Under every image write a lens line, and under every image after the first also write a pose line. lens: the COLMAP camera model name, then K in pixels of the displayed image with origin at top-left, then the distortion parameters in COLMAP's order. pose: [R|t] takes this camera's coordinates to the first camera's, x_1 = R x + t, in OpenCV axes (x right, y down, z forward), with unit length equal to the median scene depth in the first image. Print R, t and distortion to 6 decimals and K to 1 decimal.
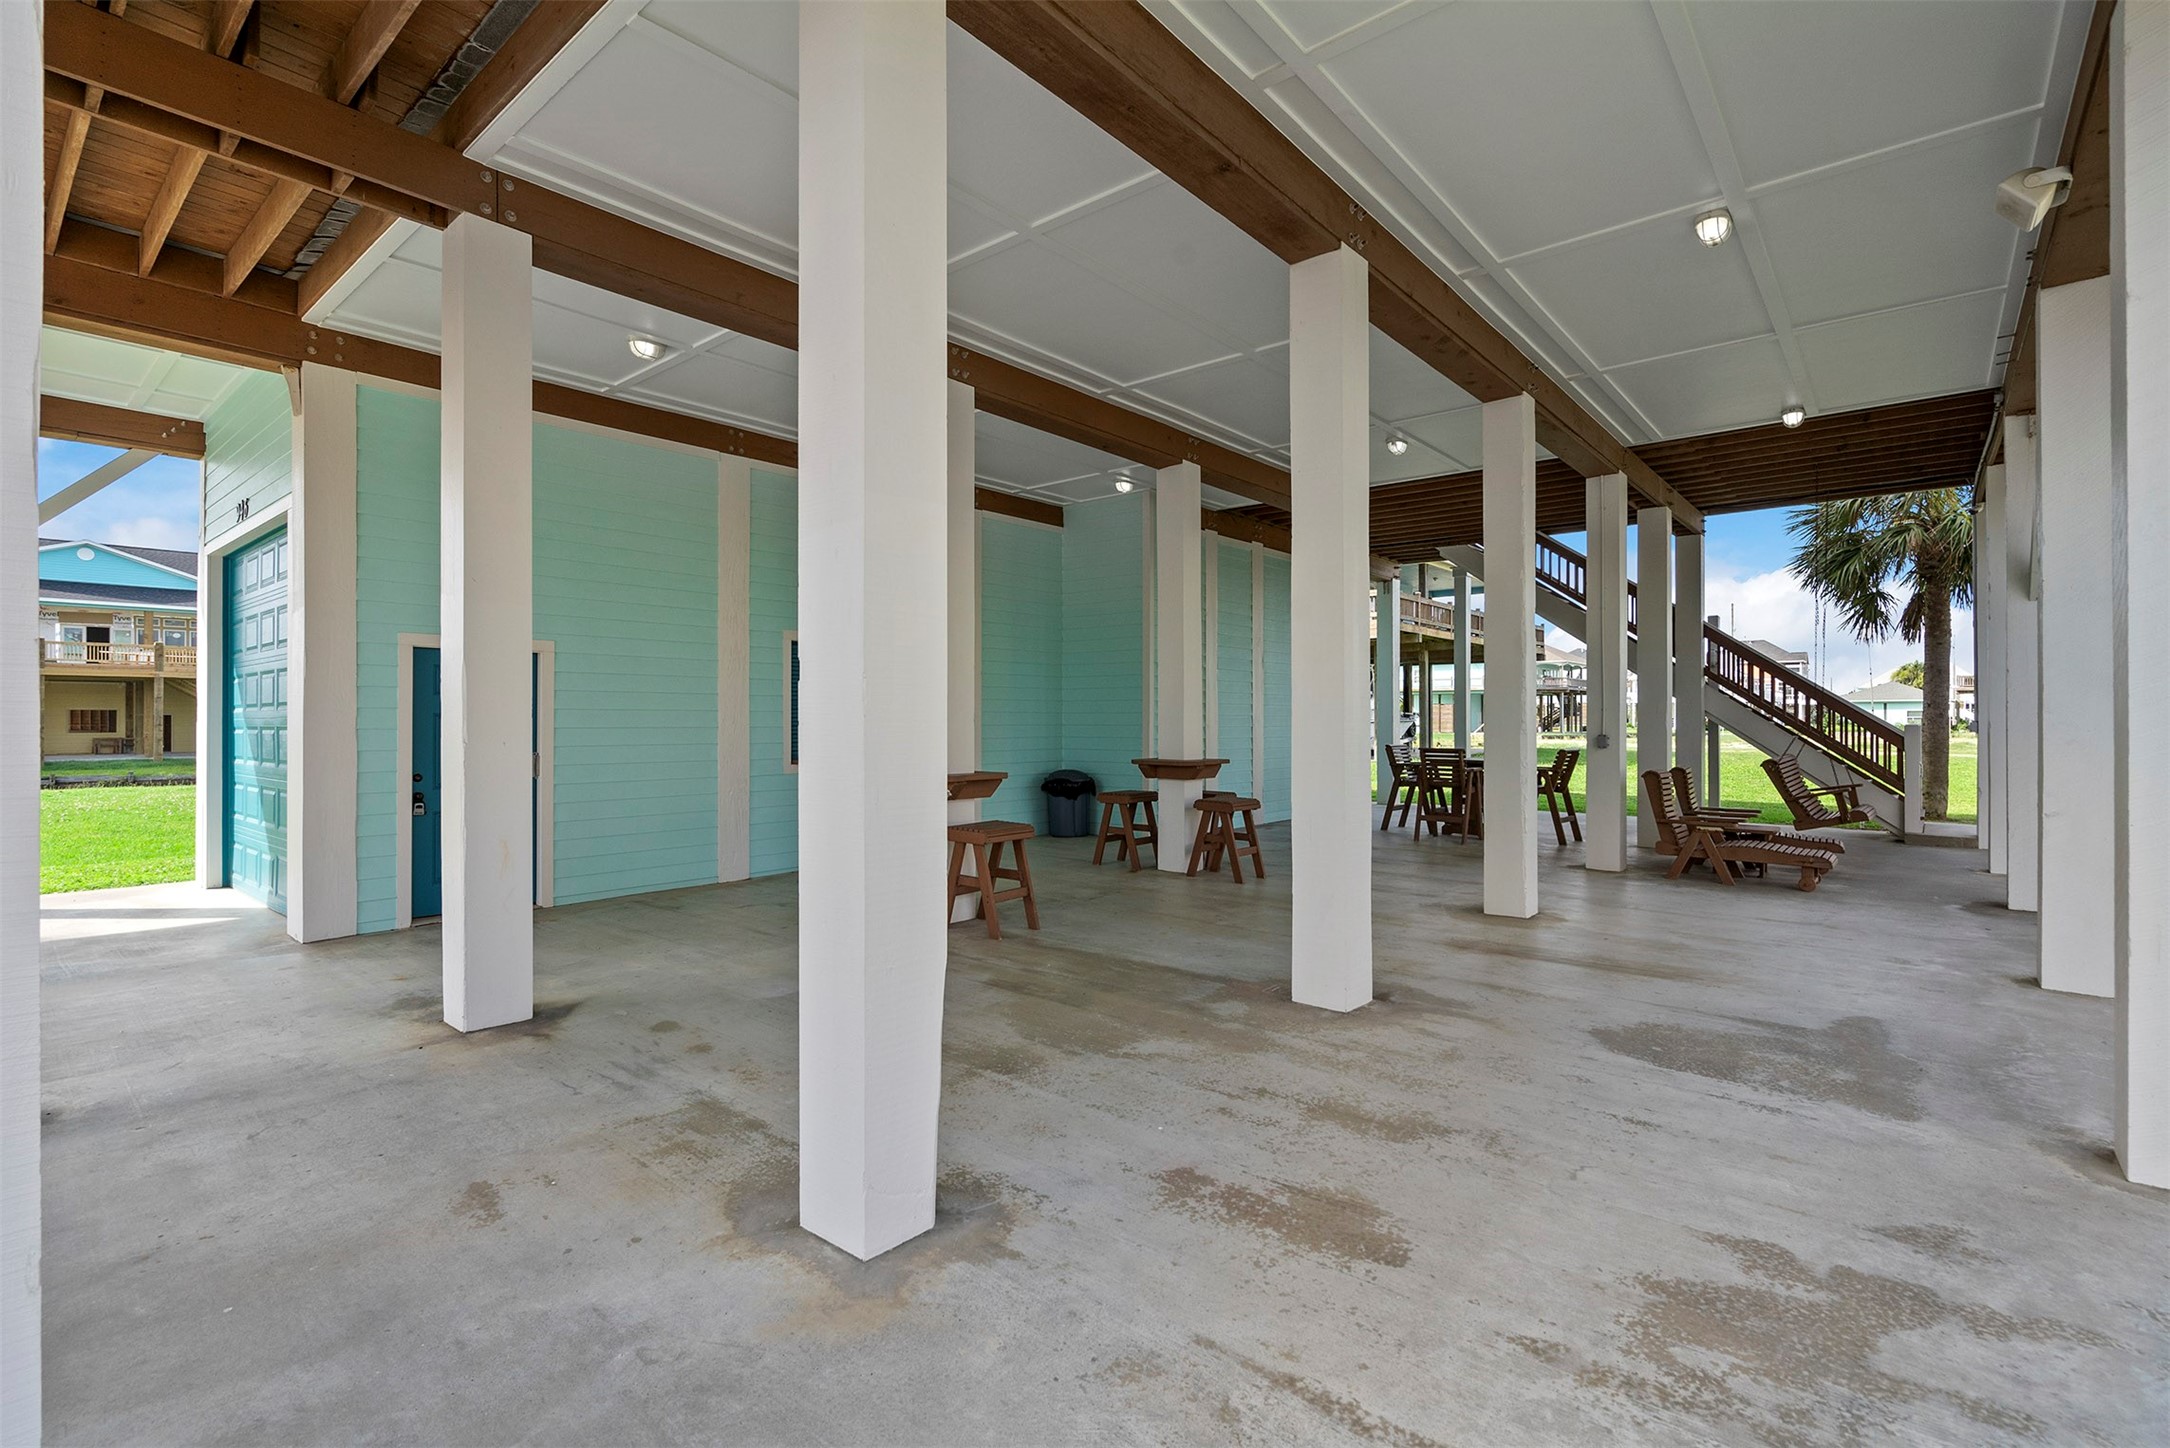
lens RADIAL K [[1004.1, 0, 1085.0], [0, 1004.1, 724.0], [0, 0, 1]] dist [-0.000411, -0.000170]
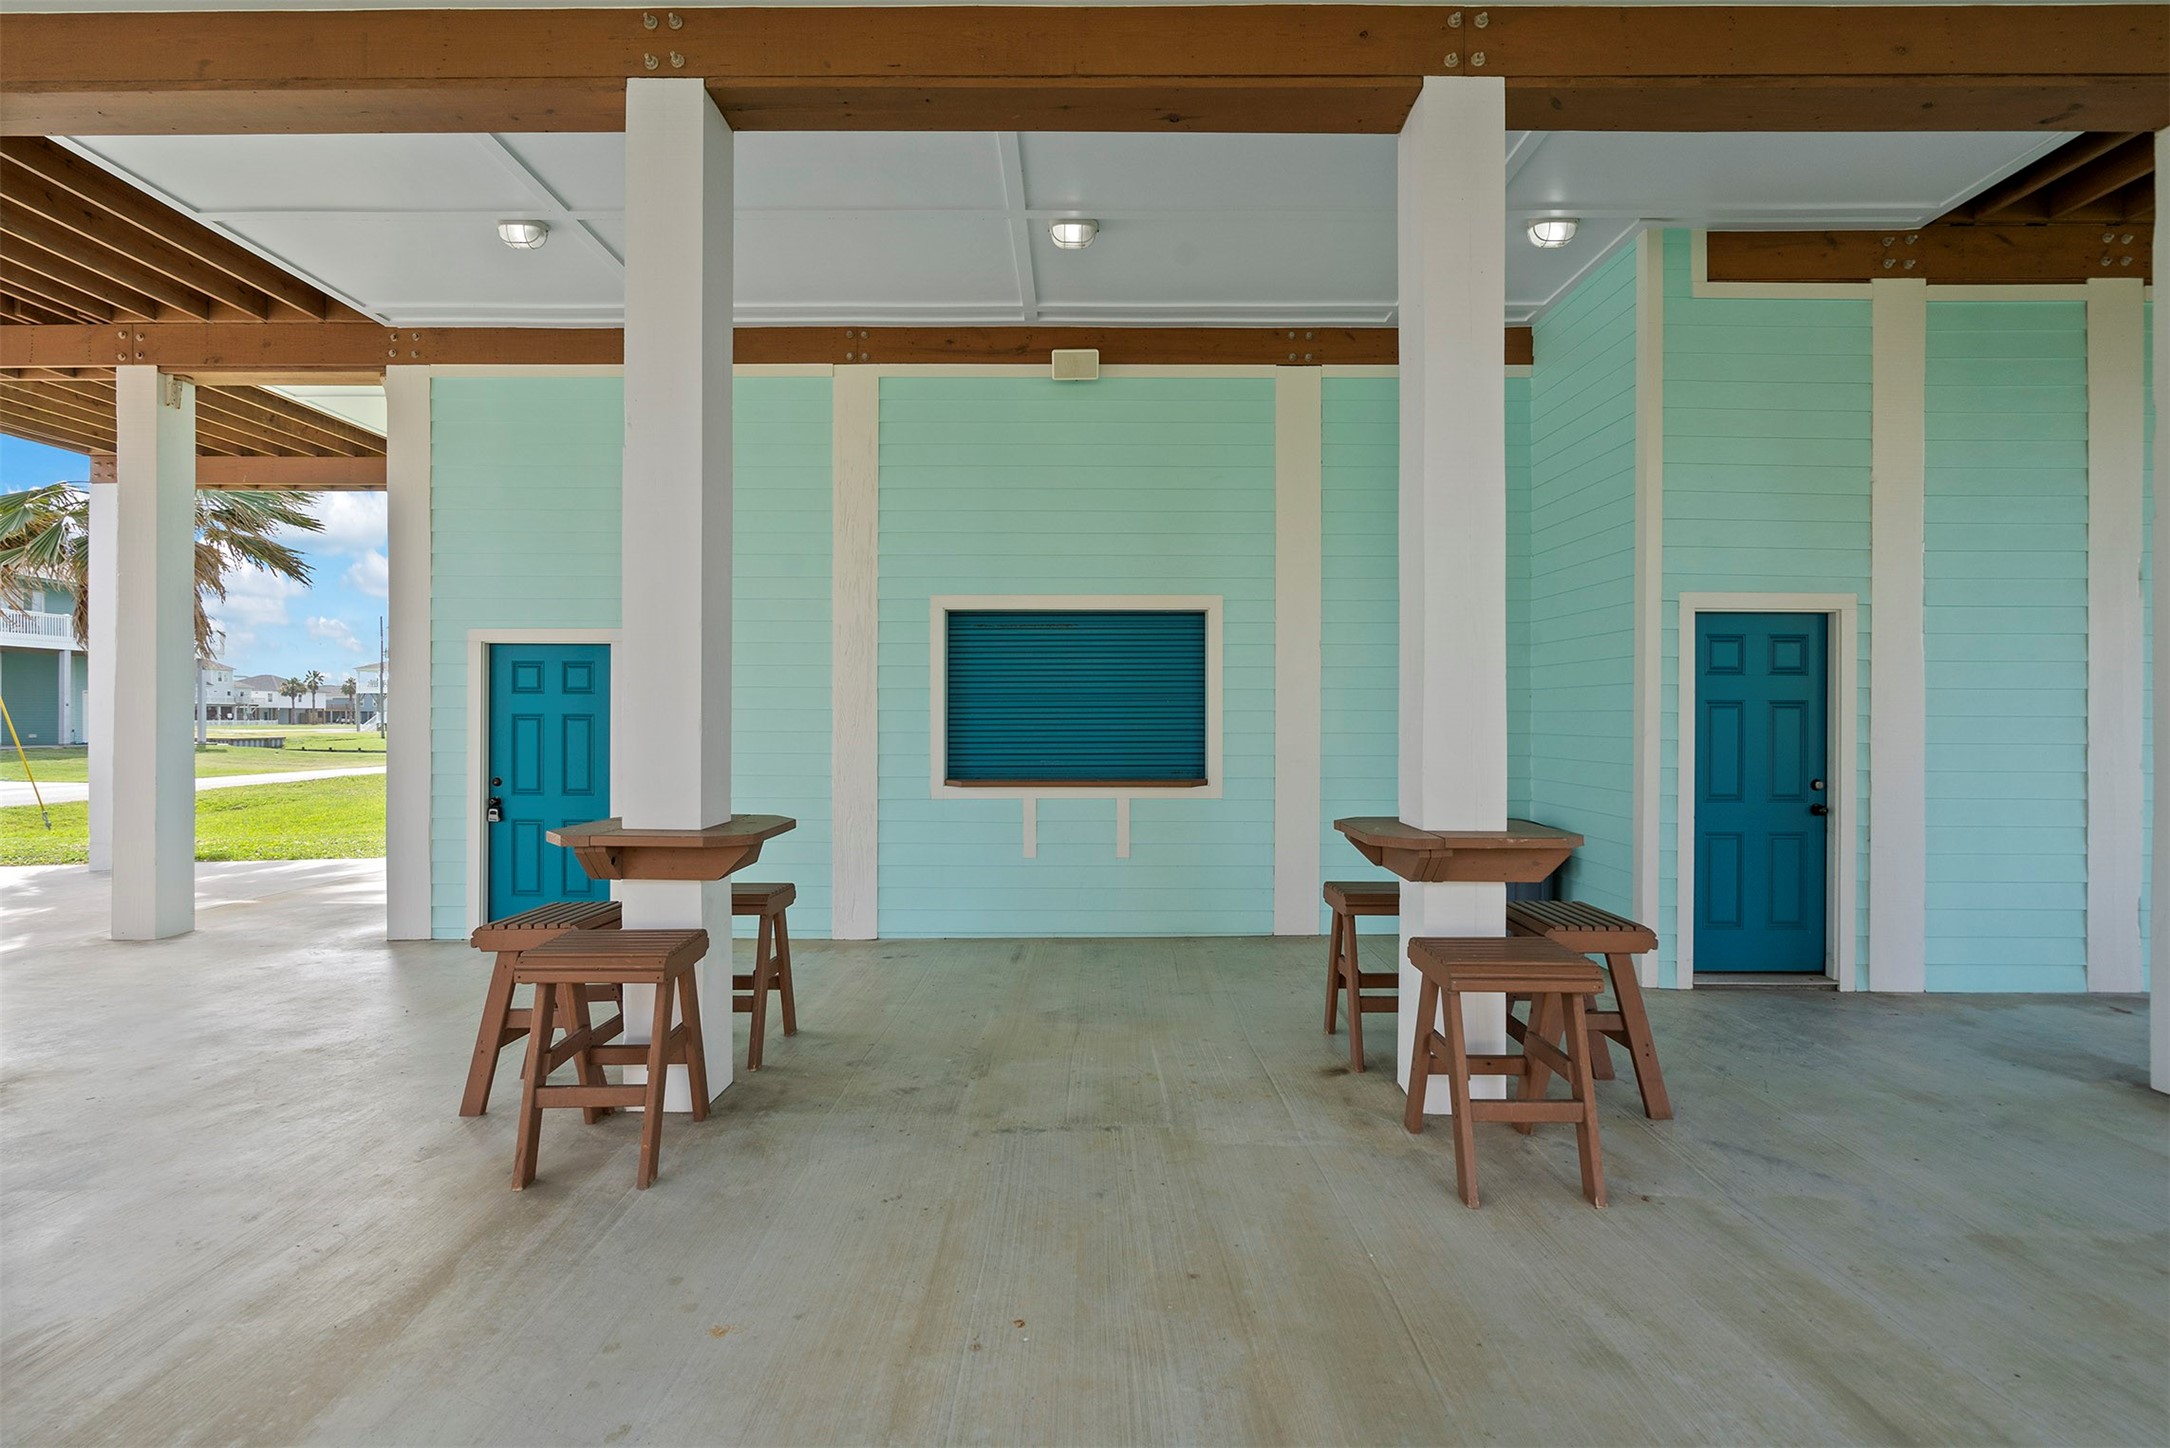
lens RADIAL K [[1170.2, 0, 1085.0], [0, 1170.2, 724.0], [0, 0, 1]] dist [0.017797, 0.000071]
pose [[0.622578, 0.010806, -0.782483, 0.420866], [-0.006248, 0.999941, 0.008839, -0.011921], [0.782533, -0.000614, 0.622609, 0.579084]]
